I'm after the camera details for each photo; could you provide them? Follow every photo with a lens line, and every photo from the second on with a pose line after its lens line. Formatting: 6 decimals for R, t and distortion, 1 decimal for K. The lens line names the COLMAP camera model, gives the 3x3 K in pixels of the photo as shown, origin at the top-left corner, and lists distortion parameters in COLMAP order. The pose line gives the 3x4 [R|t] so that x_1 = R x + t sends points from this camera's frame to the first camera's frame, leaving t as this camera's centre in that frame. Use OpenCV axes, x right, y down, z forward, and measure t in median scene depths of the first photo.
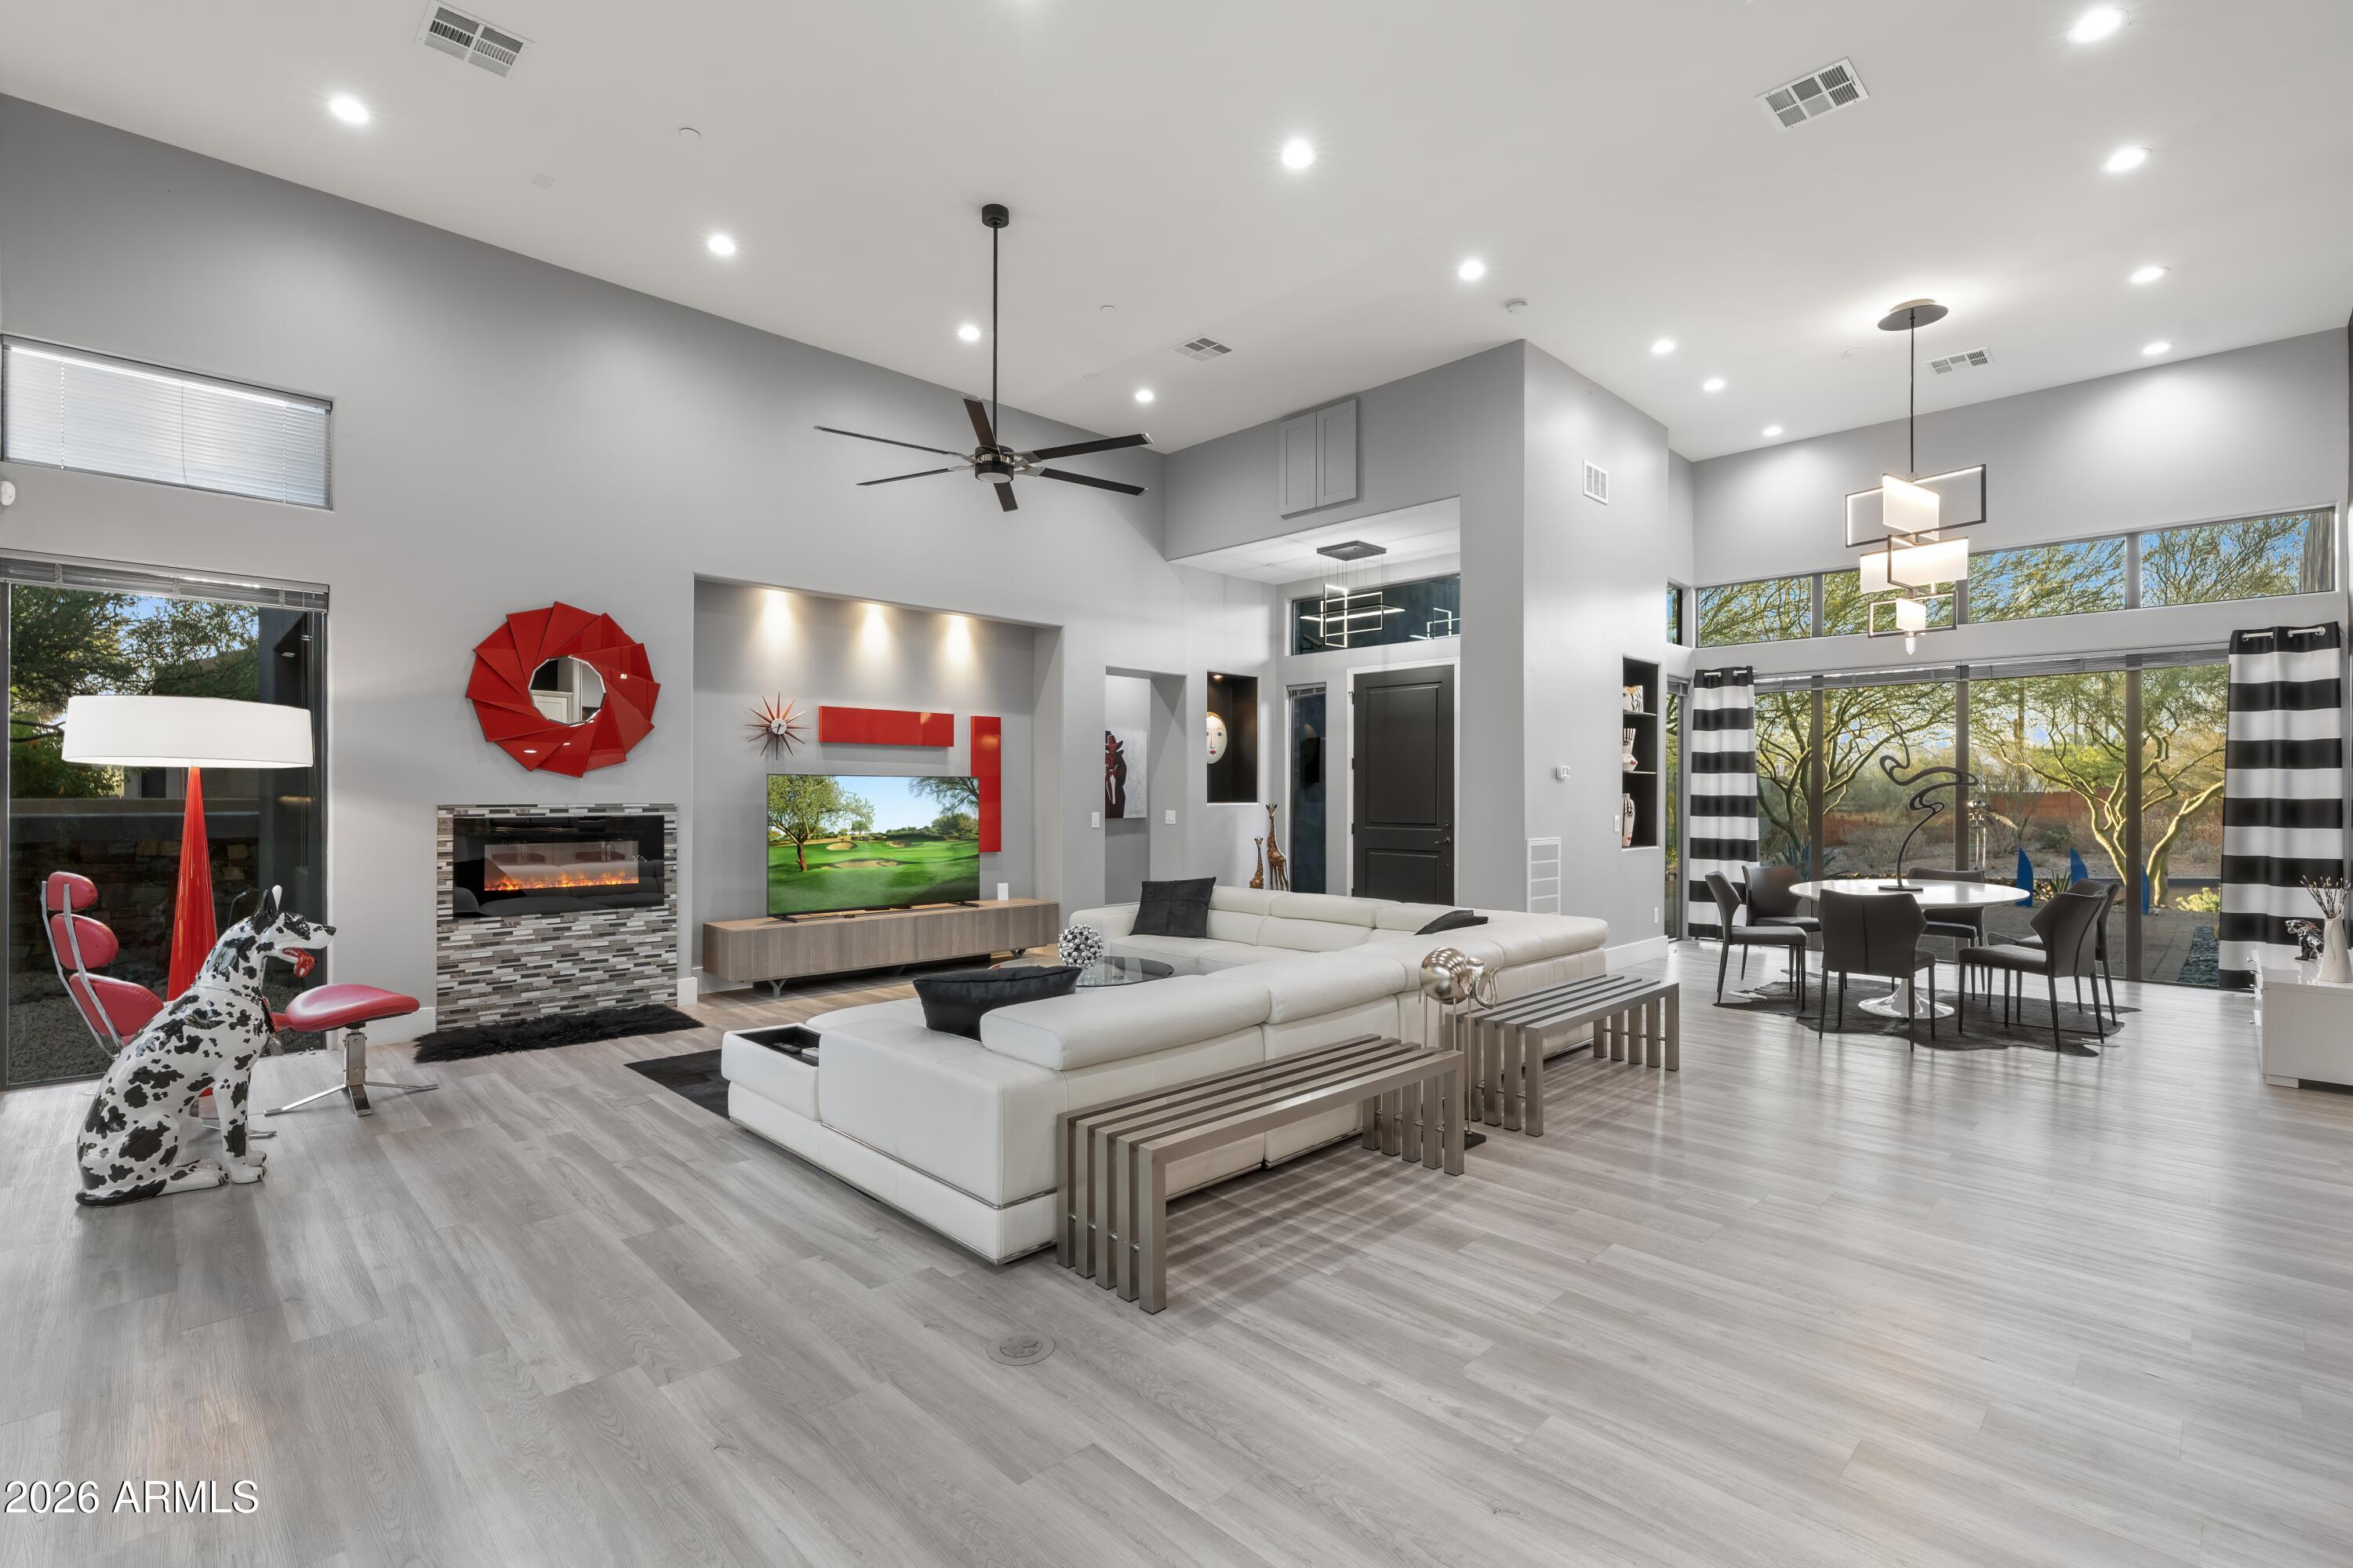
lens RADIAL K [[1064.9, 0, 1170.7], [0, 1064.9, 784.4], [0, 0, 1]] dist [-0.002306, 0.000175]
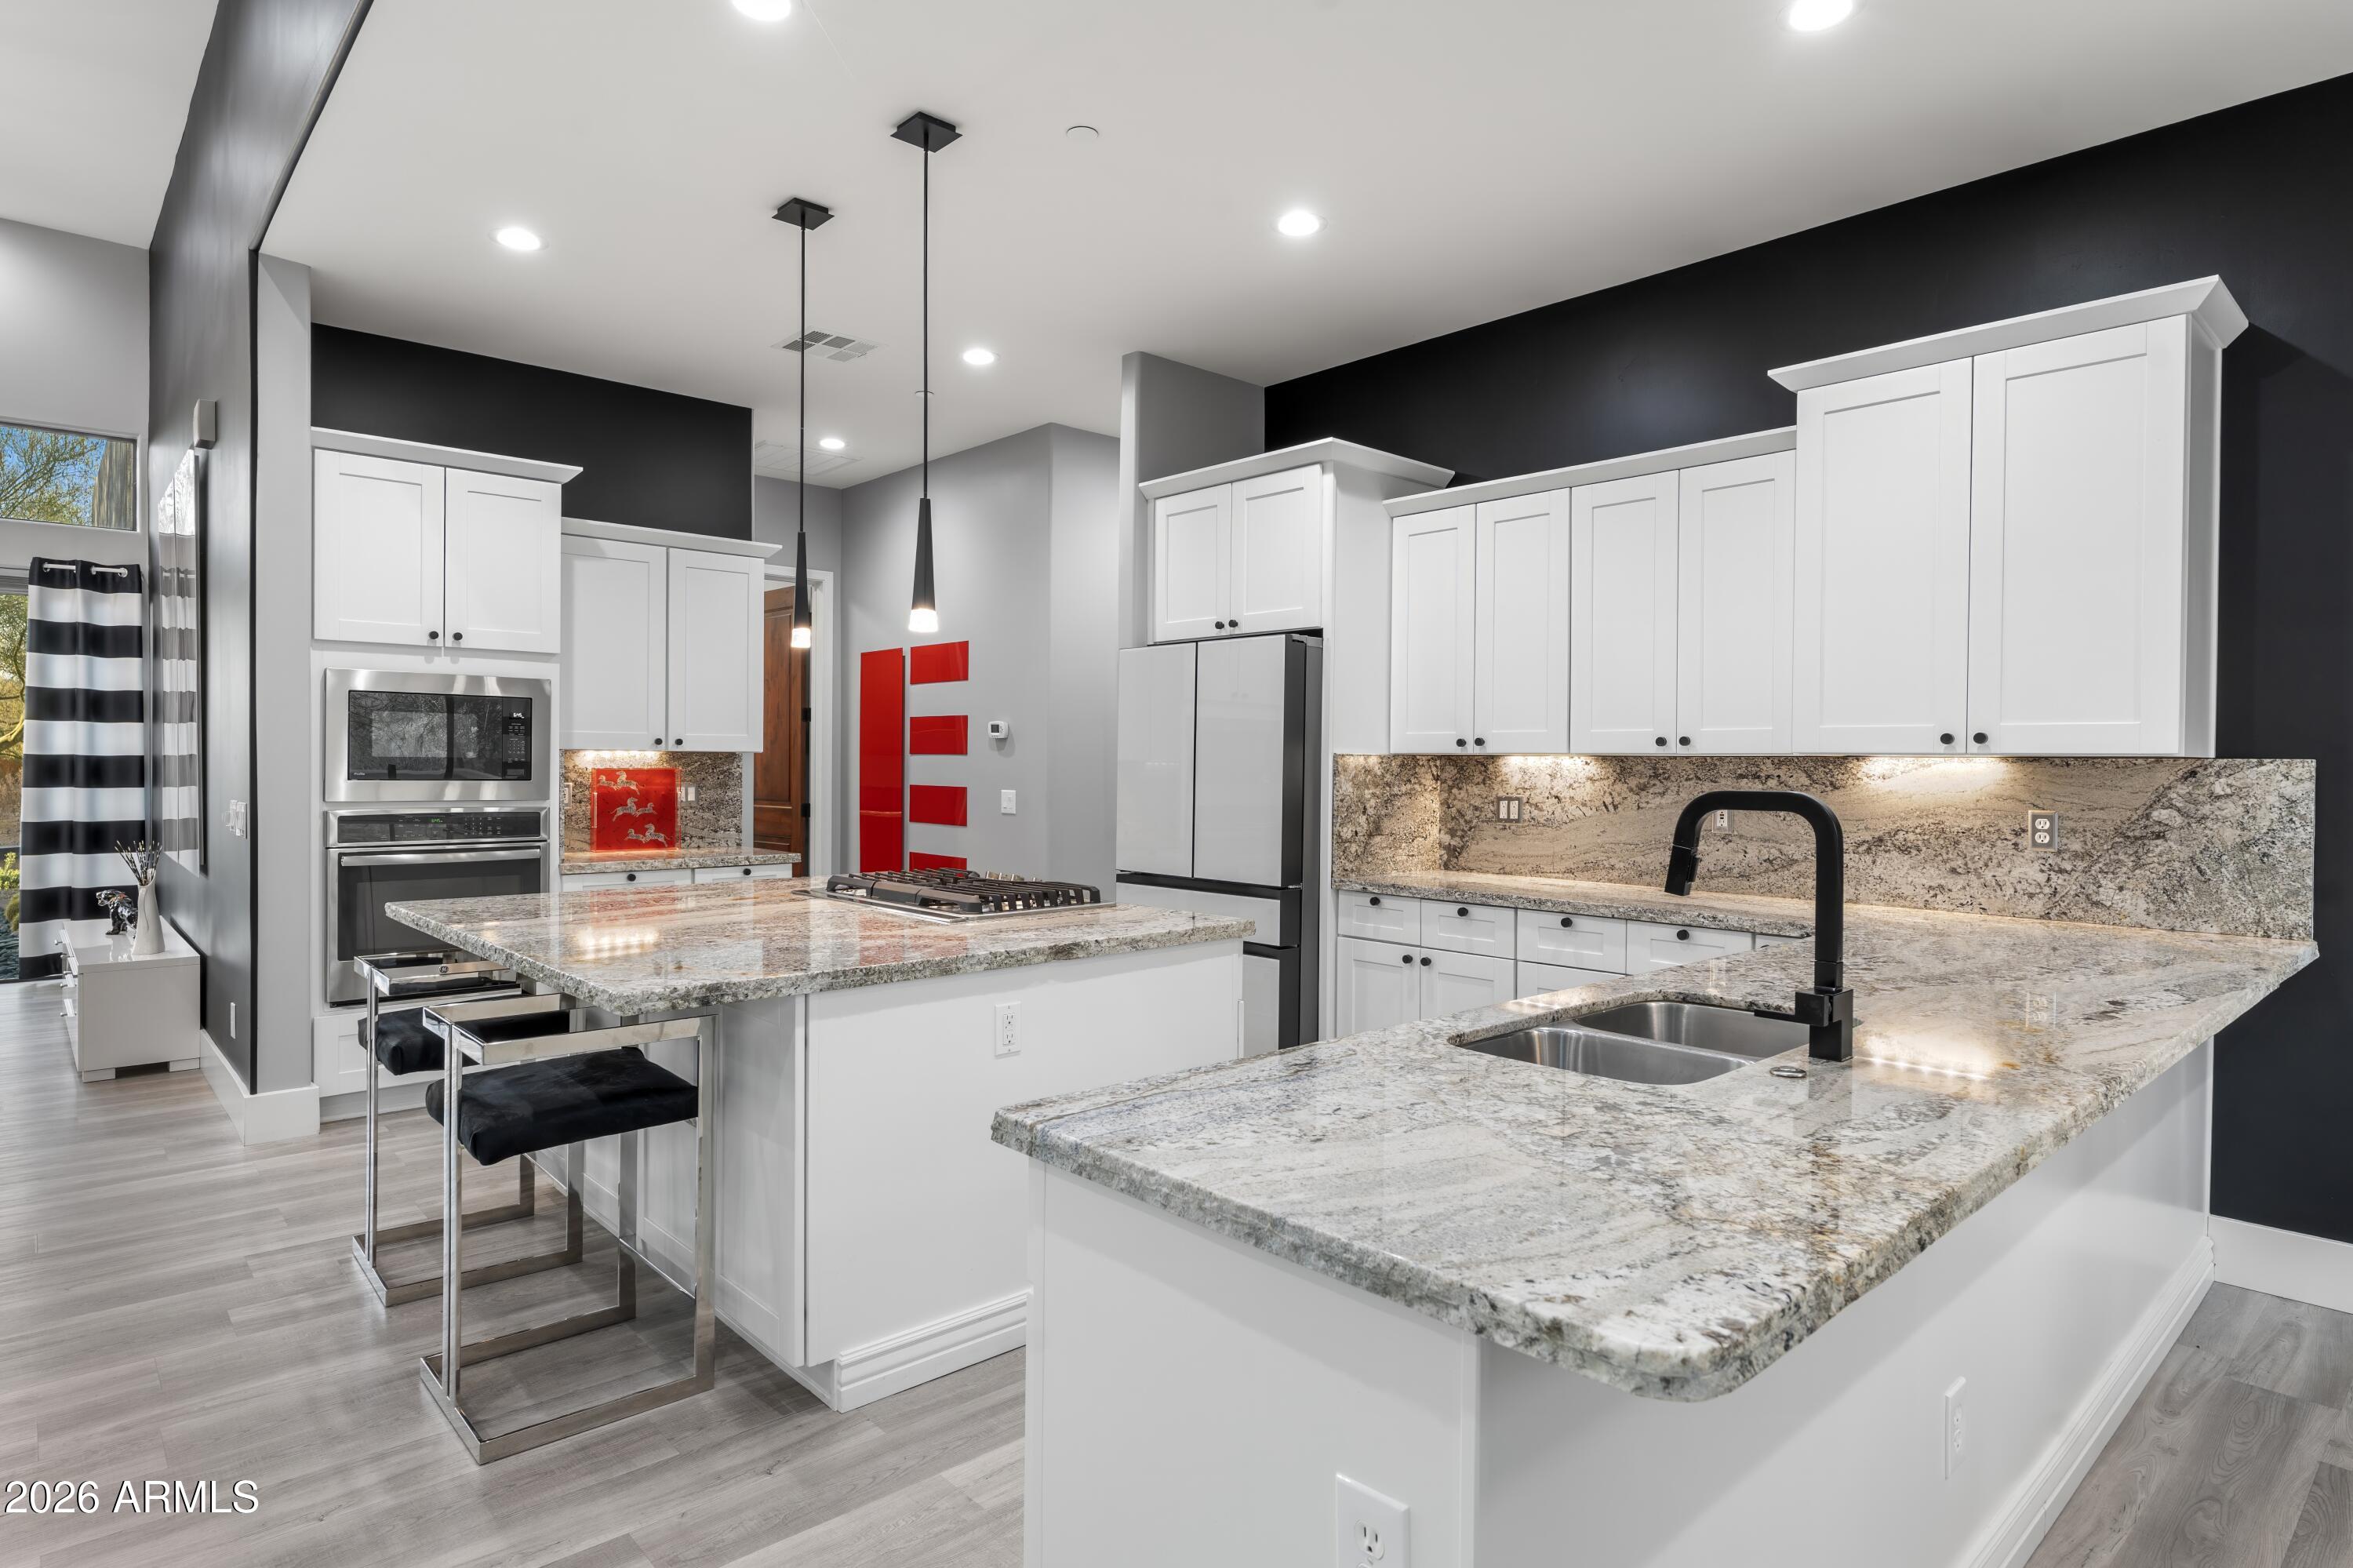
lens RADIAL K [[1268.5, 0, 1164.4], [0, 1268.5, 779.7], [0, 0, 1]] dist [-0.000669, -0.000226]
pose [[0.045543, -0.018293, 0.998795, 0.023522], [-0.014916, 0.999708, 0.018990, 0.000371], [-0.998851, -0.015762, 0.045257, 0.043572]]
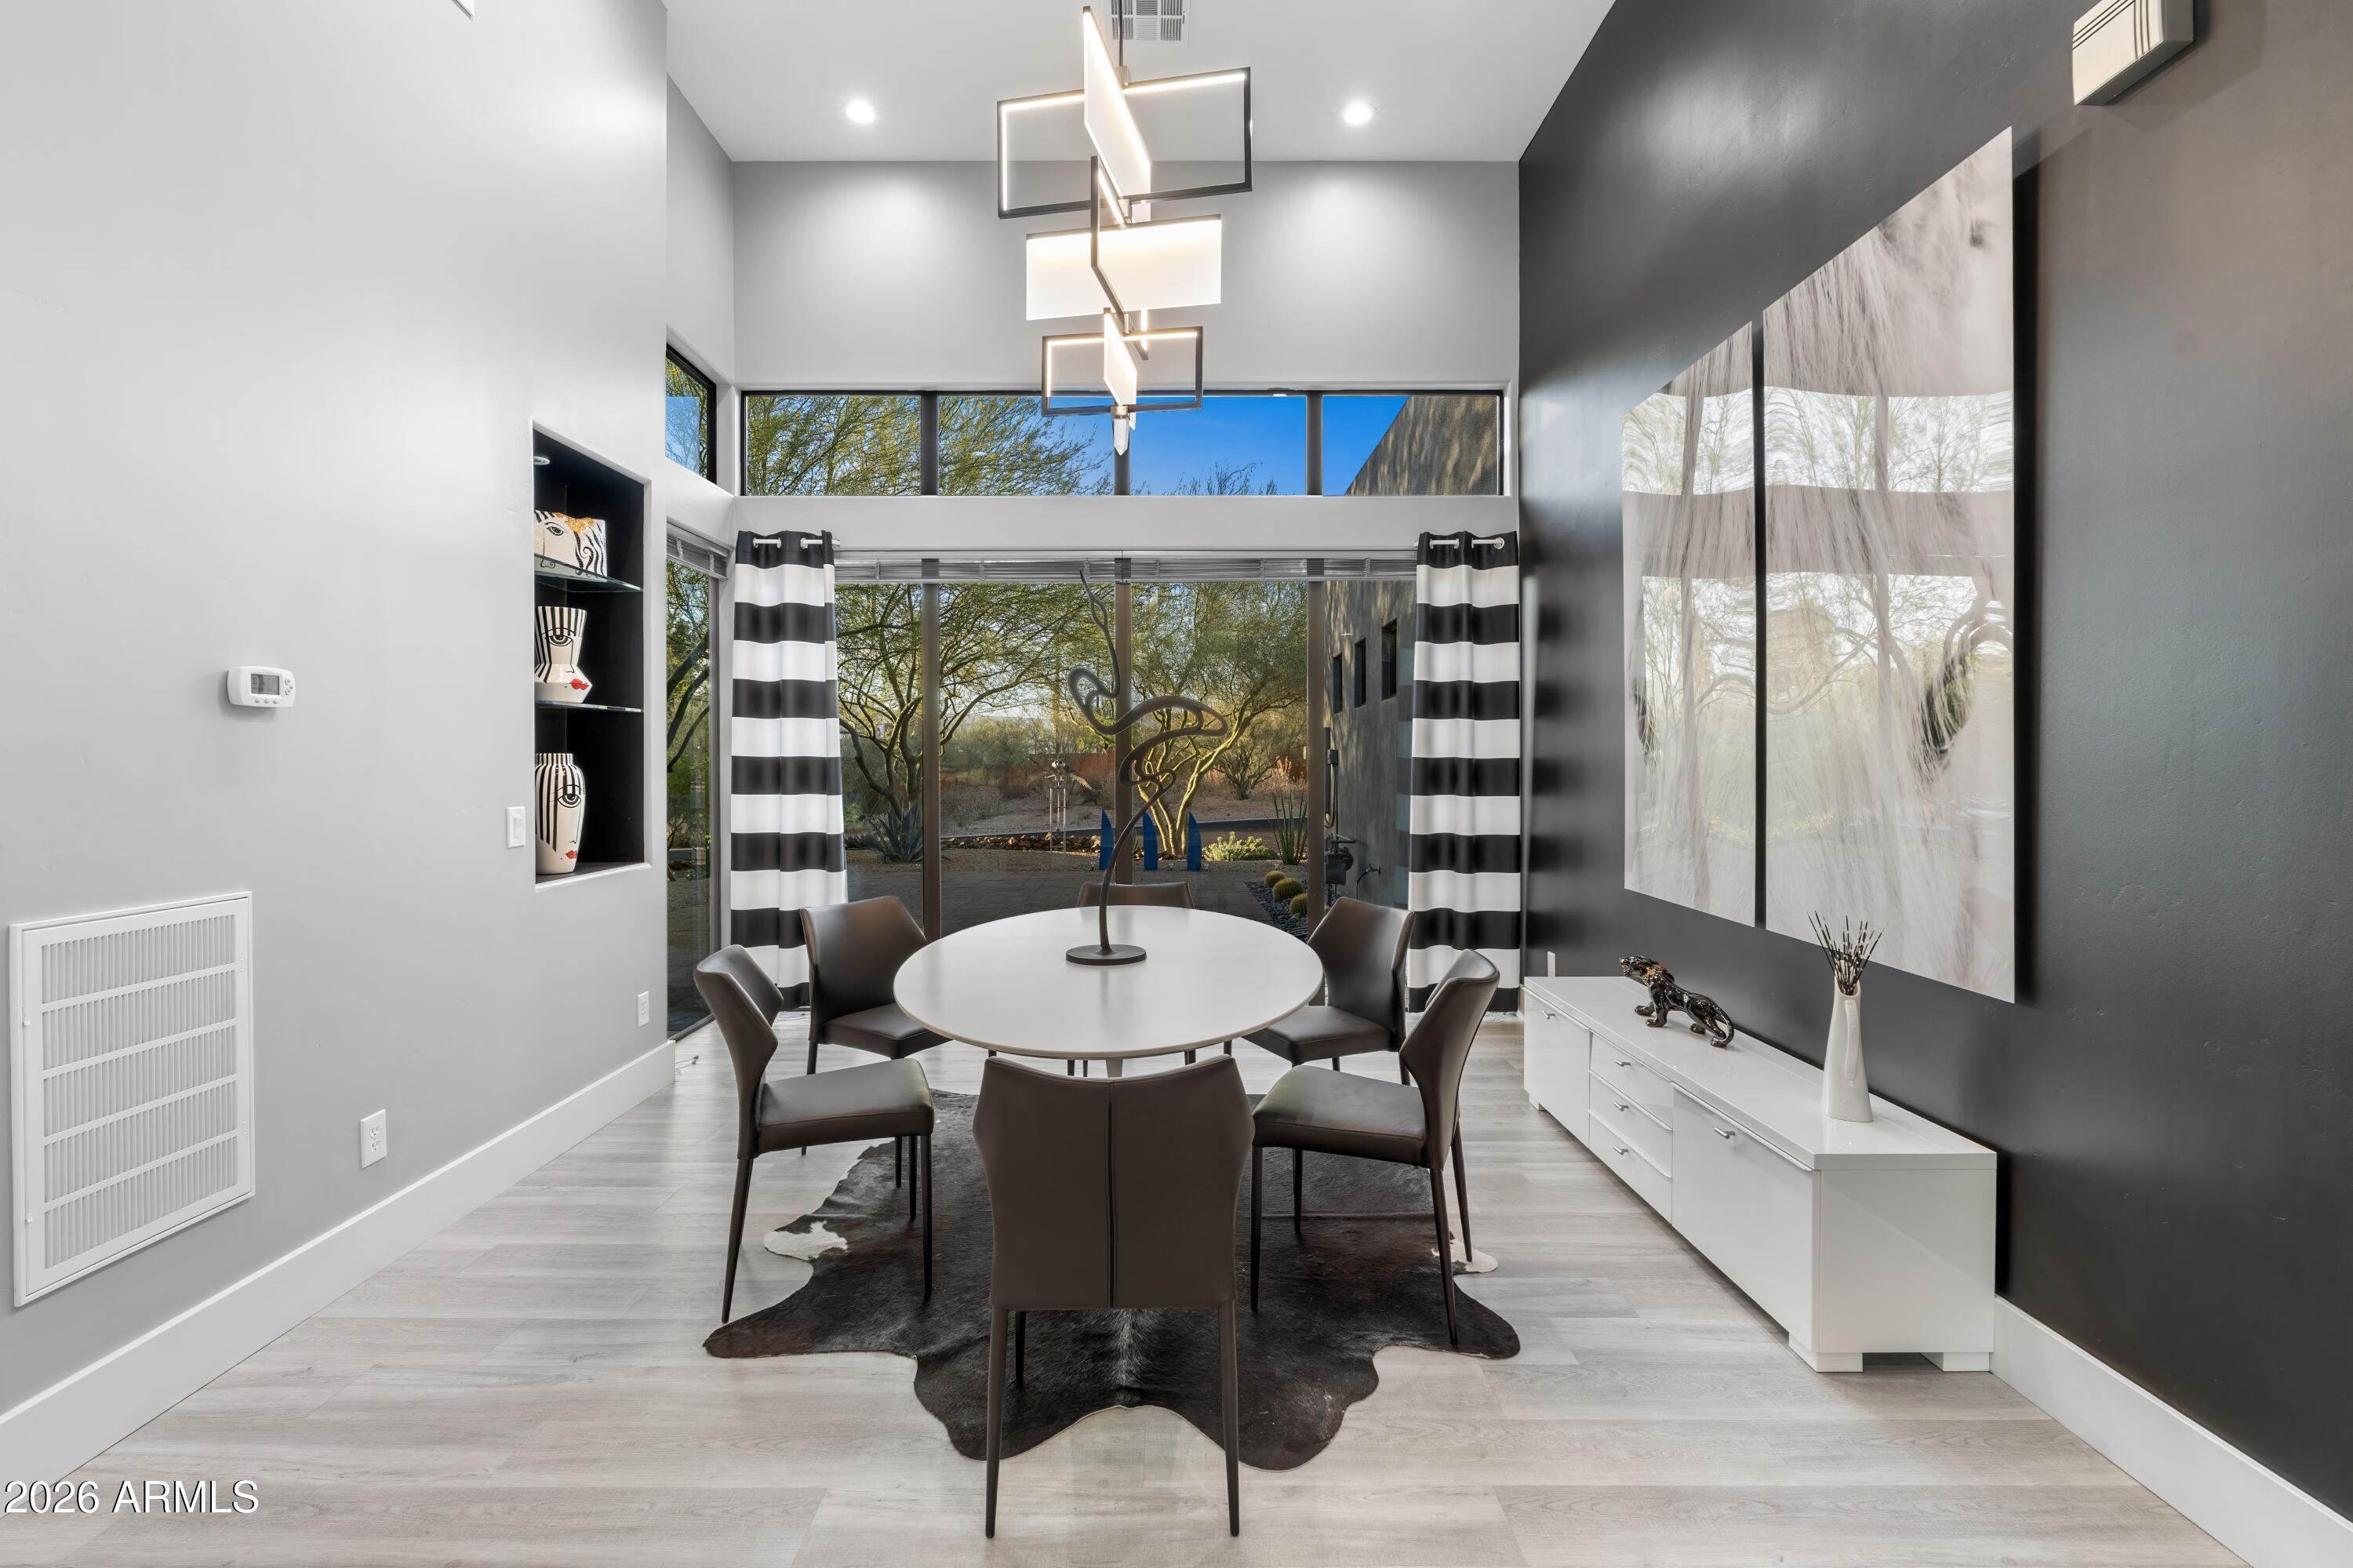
lens RADIAL K [[1064.9, 0, 1170.7], [0, 1064.9, 784.4], [0, 0, 1]] dist [-0.002306, 0.000175]
pose [[0.707189, -0.022015, 0.706682, 0.310525], [-0.003058, 0.999411, 0.034194, 0.005817], [-0.707018, -0.026342, 0.706705, 0.535374]]
